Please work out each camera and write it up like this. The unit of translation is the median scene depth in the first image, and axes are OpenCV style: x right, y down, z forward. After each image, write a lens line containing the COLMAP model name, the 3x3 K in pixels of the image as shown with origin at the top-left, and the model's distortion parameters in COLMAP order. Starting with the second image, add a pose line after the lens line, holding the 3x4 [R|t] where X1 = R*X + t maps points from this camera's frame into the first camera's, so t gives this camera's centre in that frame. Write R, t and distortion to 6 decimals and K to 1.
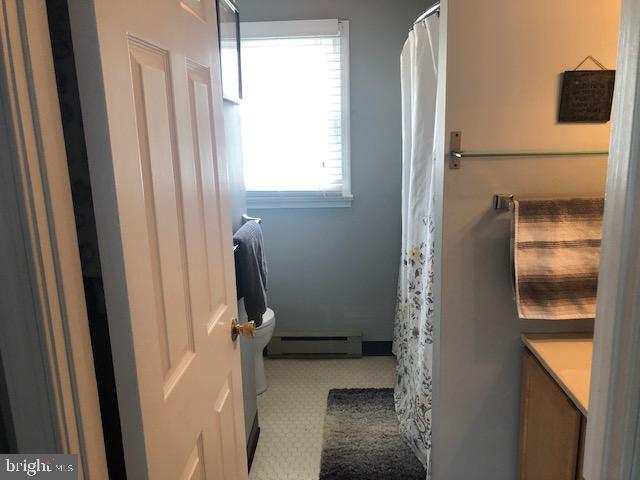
lens RADIAL K [[526.0, 0, 324.9], [0, 526.0, 241.9], [0, 0, 1]] dist [0.019898, -0.011795]
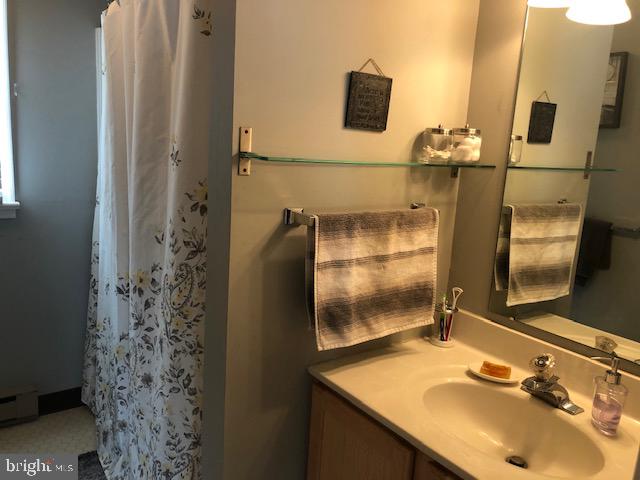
lens RADIAL K [[526.0, 0, 324.9], [0, 526.0, 241.9], [0, 0, 1]] dist [0.019898, -0.011795]
pose [[0.777102, -0.047222, 0.627601, -0.154550], [0.049687, 0.998672, 0.013619, -0.044419], [-0.627411, 0.020601, 0.778416, 0.323741]]
